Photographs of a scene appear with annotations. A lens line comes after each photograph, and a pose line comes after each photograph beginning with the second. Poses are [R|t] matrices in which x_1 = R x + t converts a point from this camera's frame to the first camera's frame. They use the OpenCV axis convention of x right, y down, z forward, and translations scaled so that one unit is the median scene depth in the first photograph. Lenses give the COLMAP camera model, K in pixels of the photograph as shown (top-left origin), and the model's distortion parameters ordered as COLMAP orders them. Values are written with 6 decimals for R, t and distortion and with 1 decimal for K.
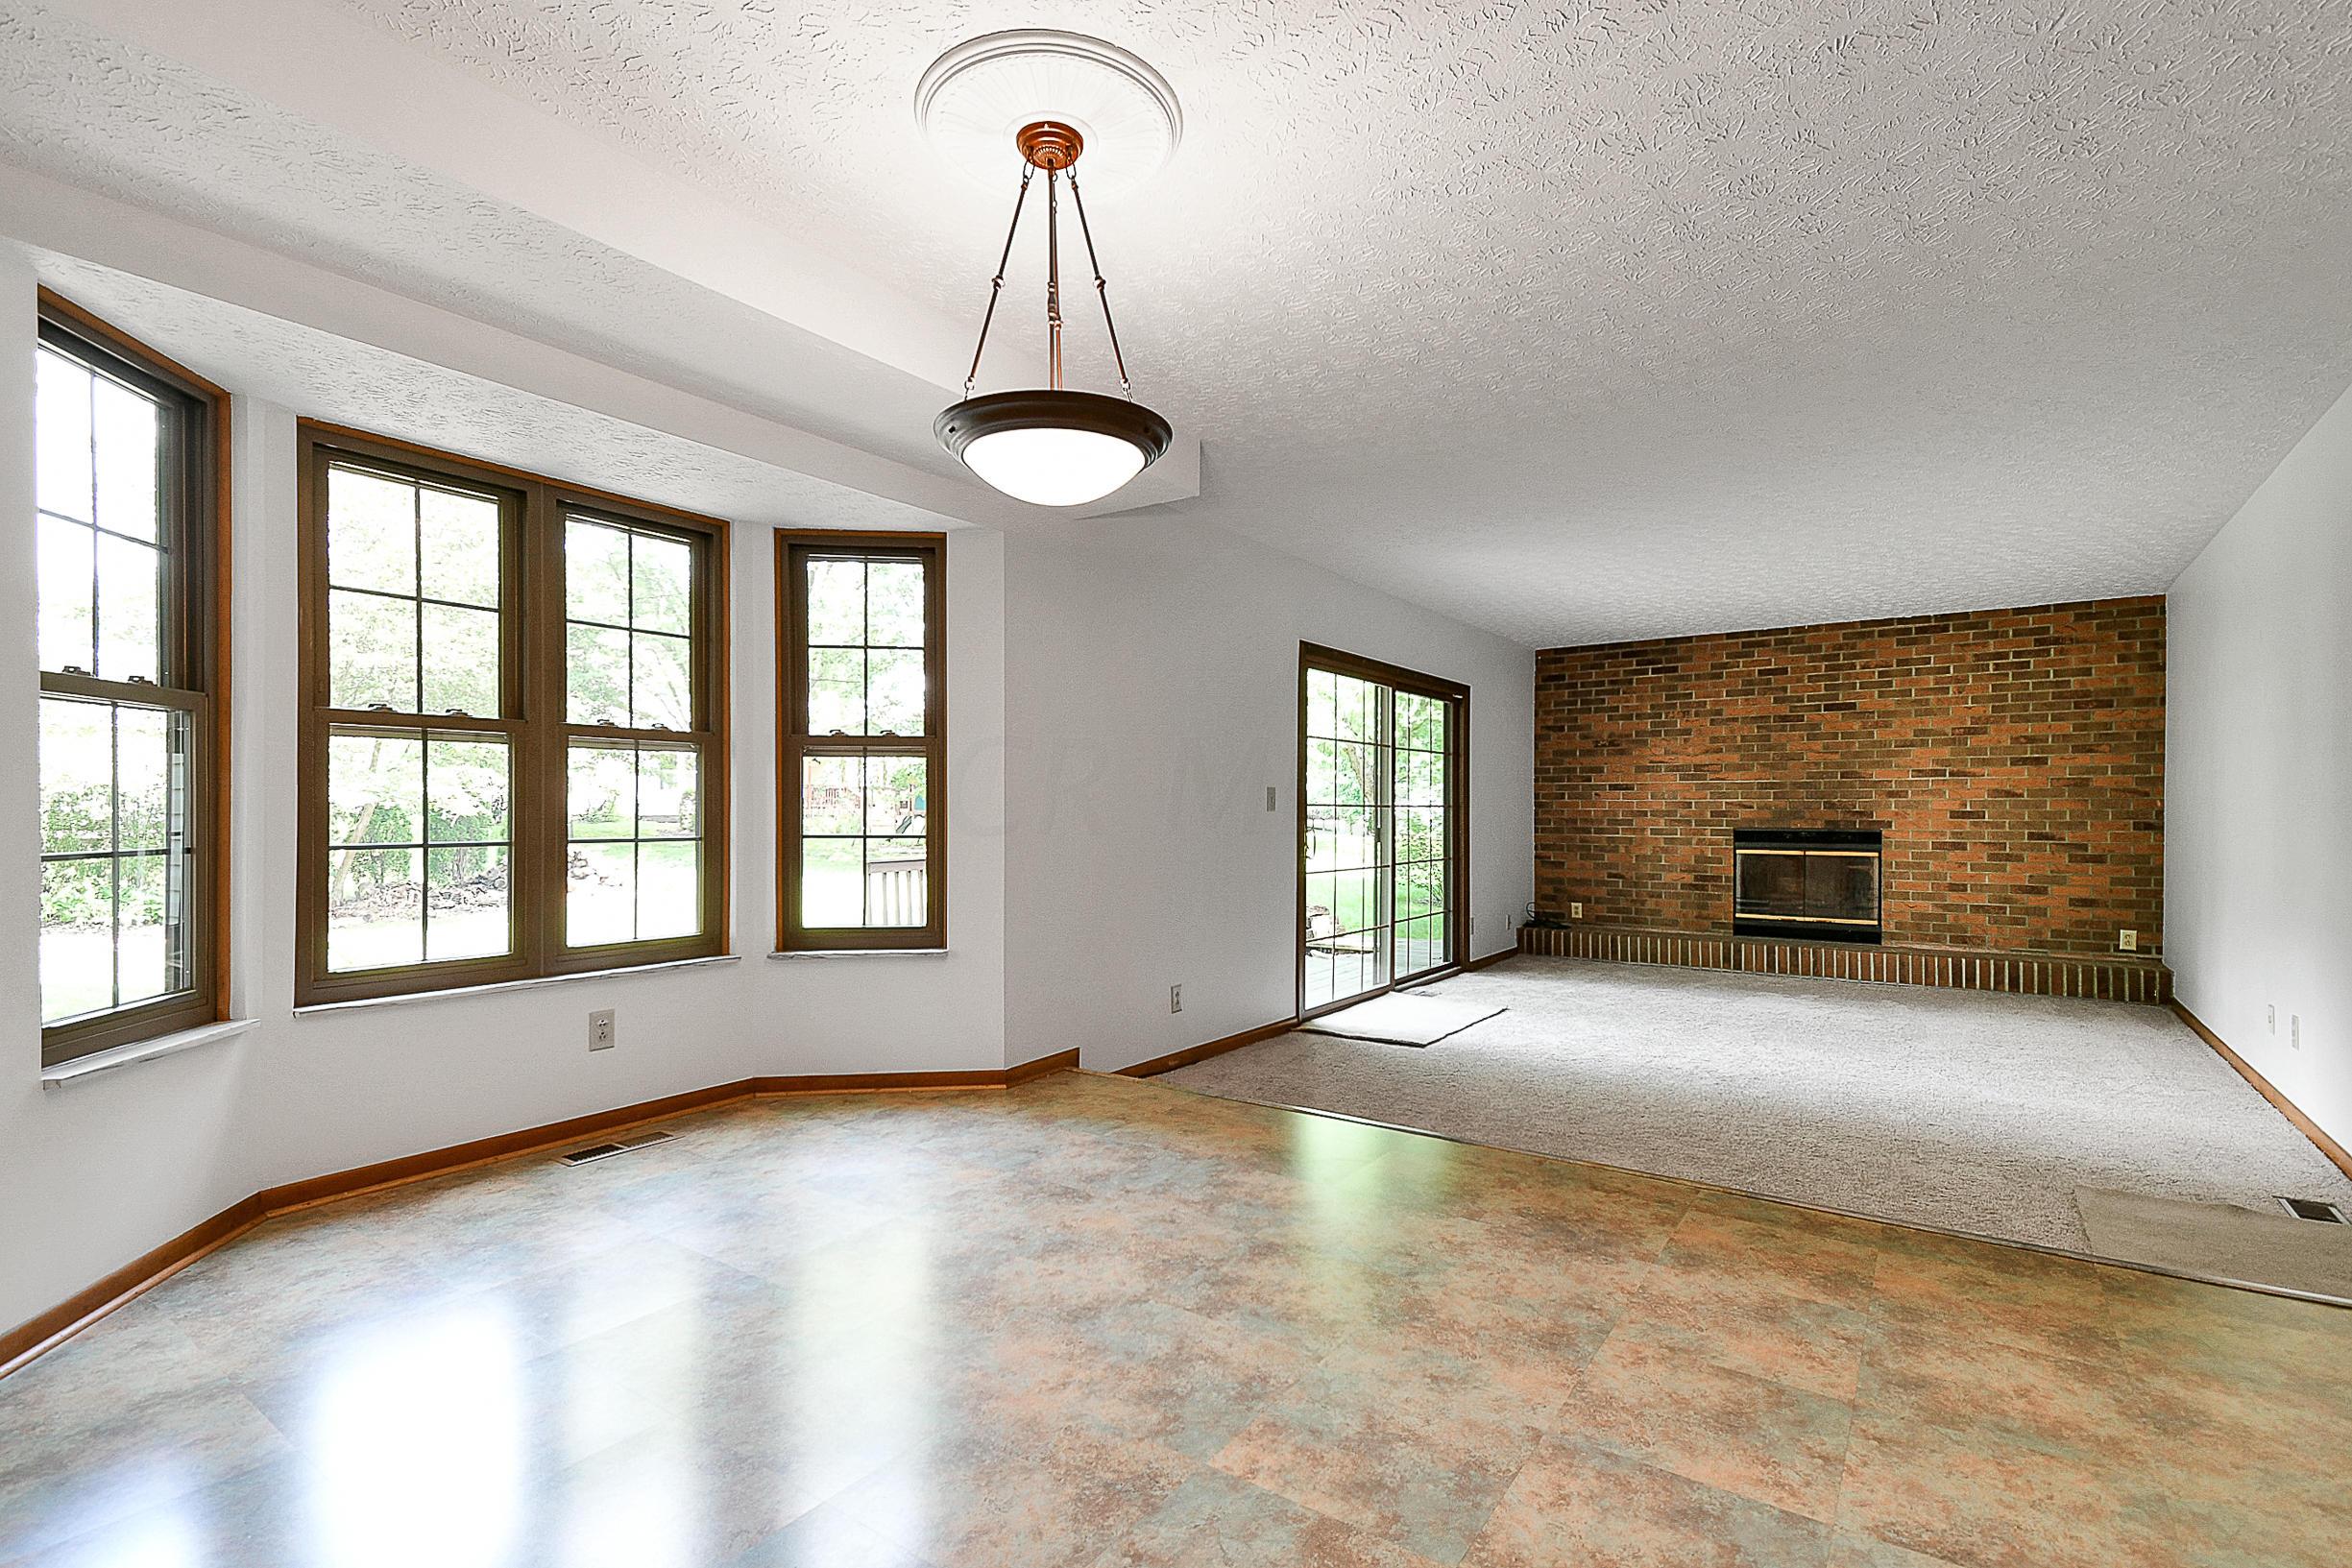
lens RADIAL K [[1074.3, 0, 1149.7], [0, 1074.3, 849.9], [0, 0, 1]] dist [0.016040, -0.013903]
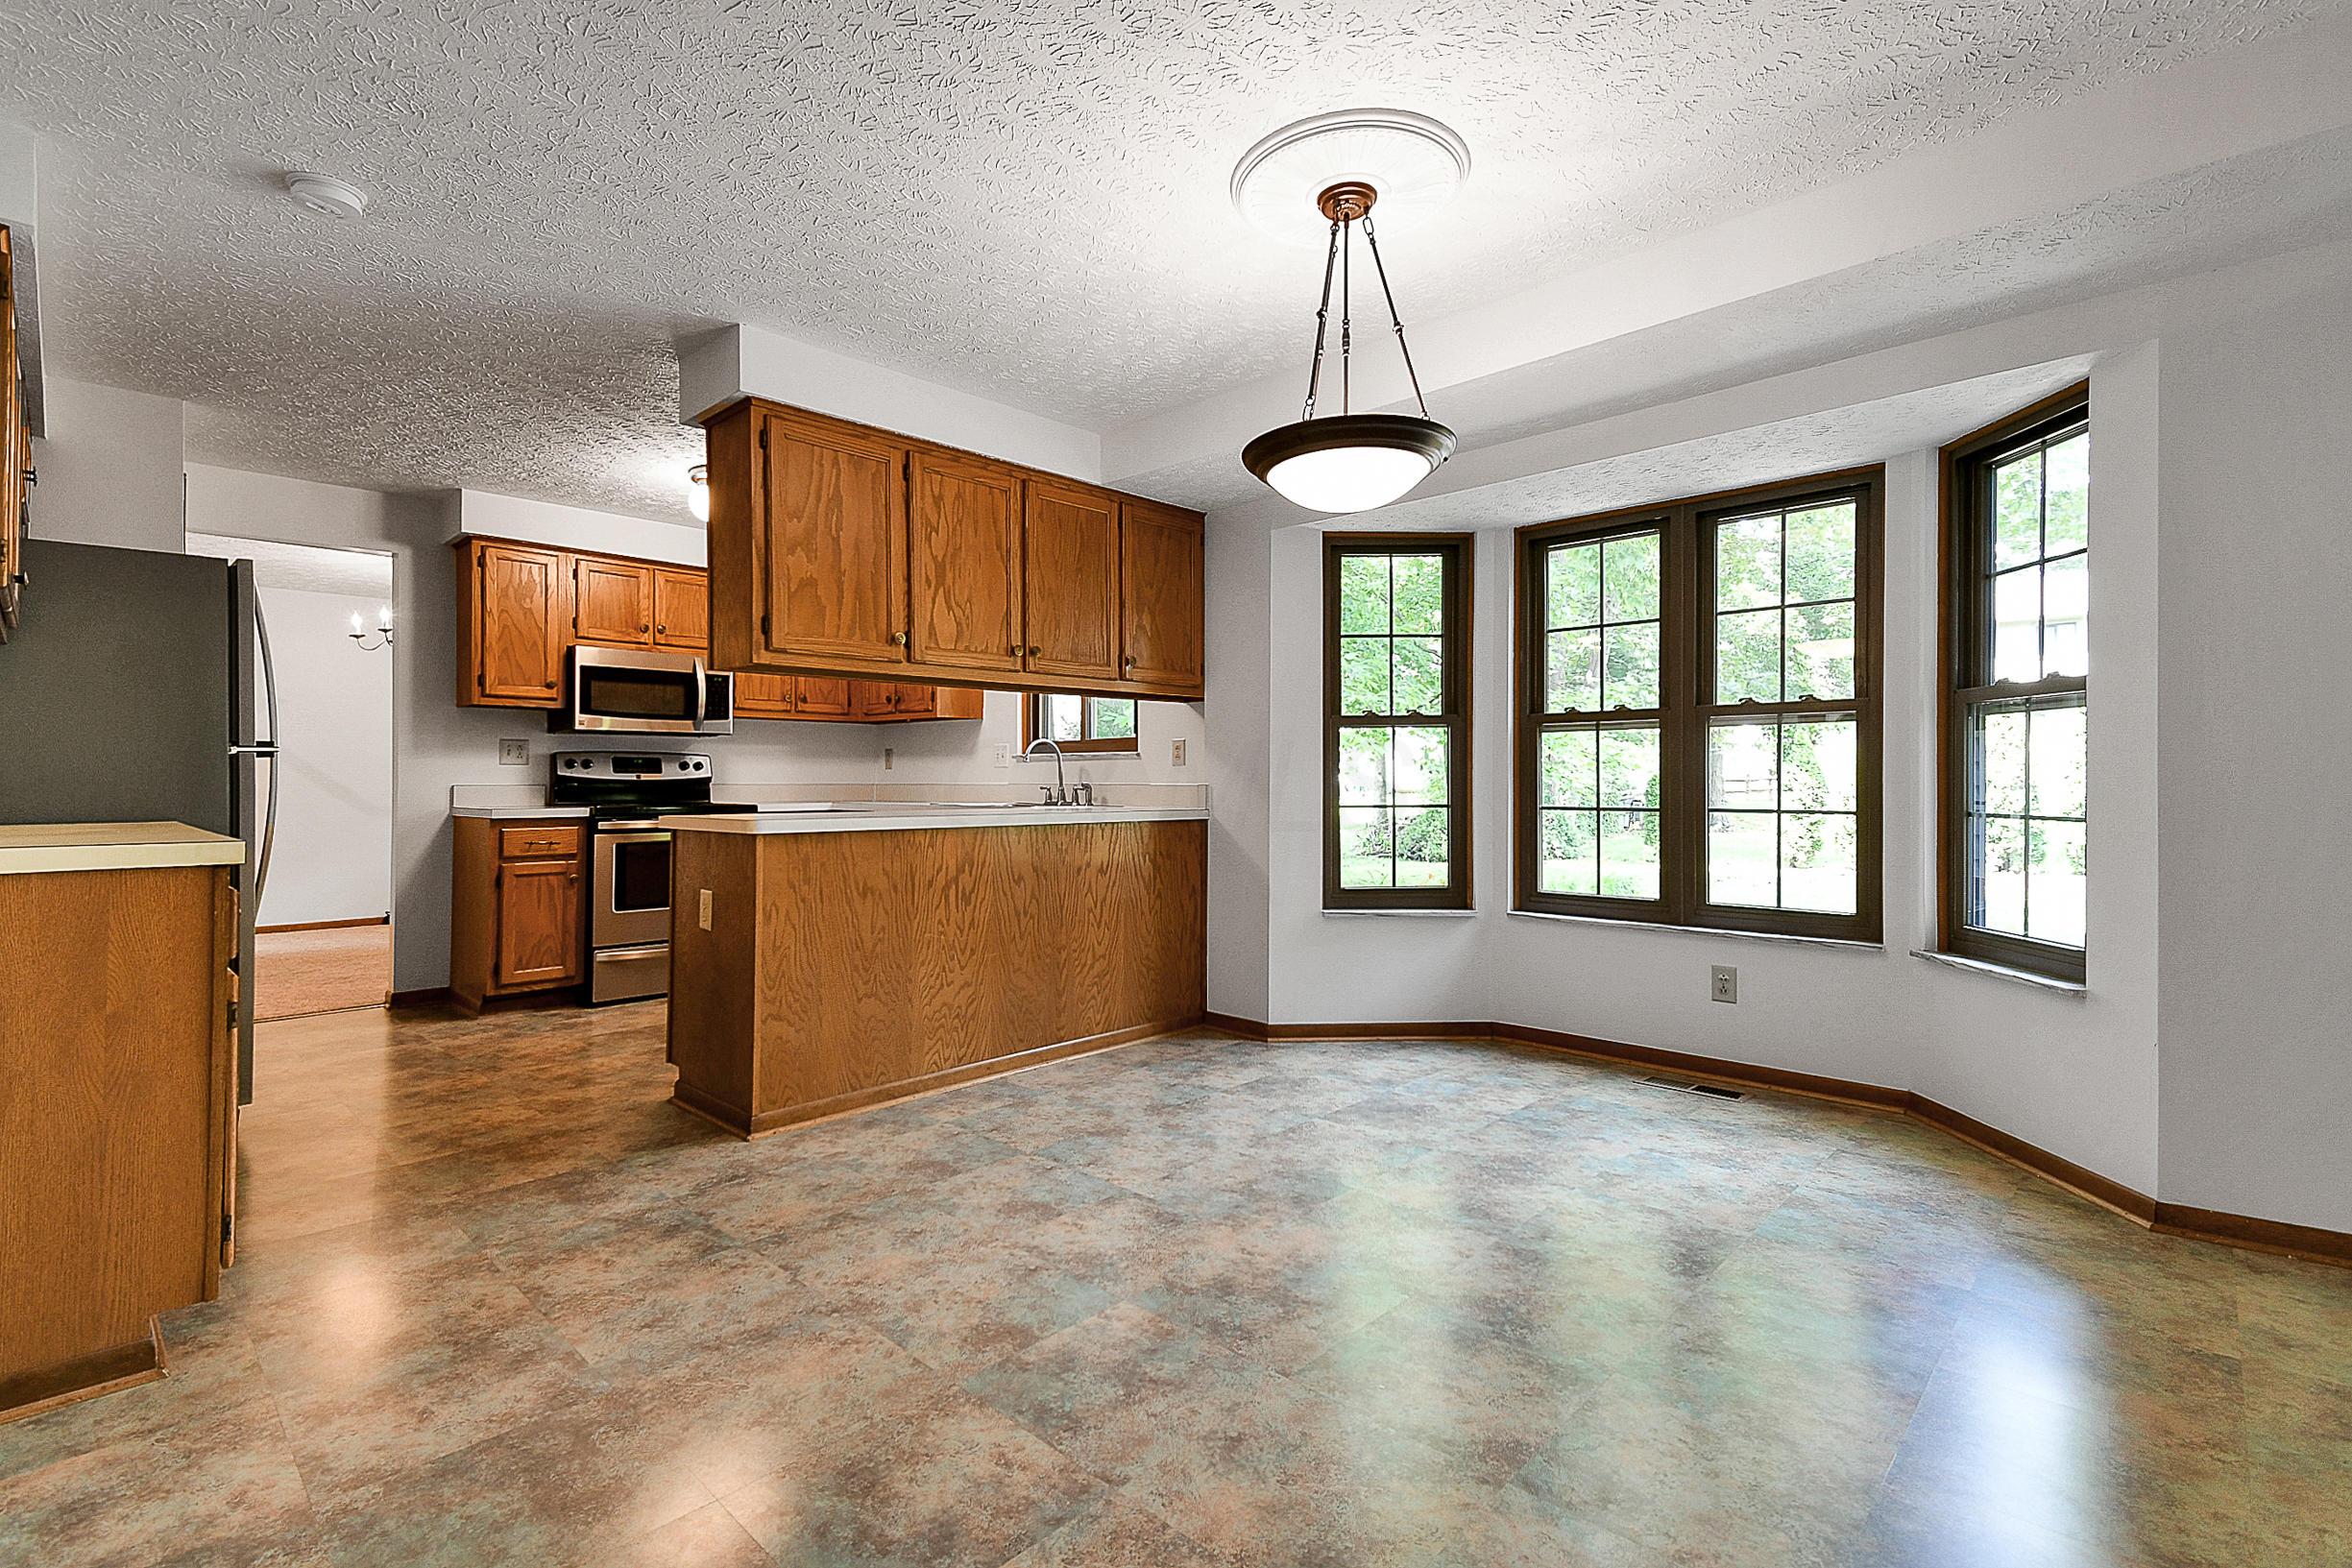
lens RADIAL K [[1074.3, 0, 1191.0], [0, 1074.3, 782.5], [0, 0, 1]] dist [0.016040, -0.013903]
pose [[-0.120778, -0.000228, -0.992680, 0.320777], [-0.036213, 0.999335, 0.004176, -0.010844], [0.992019, 0.036452, -0.120706, 0.299136]]
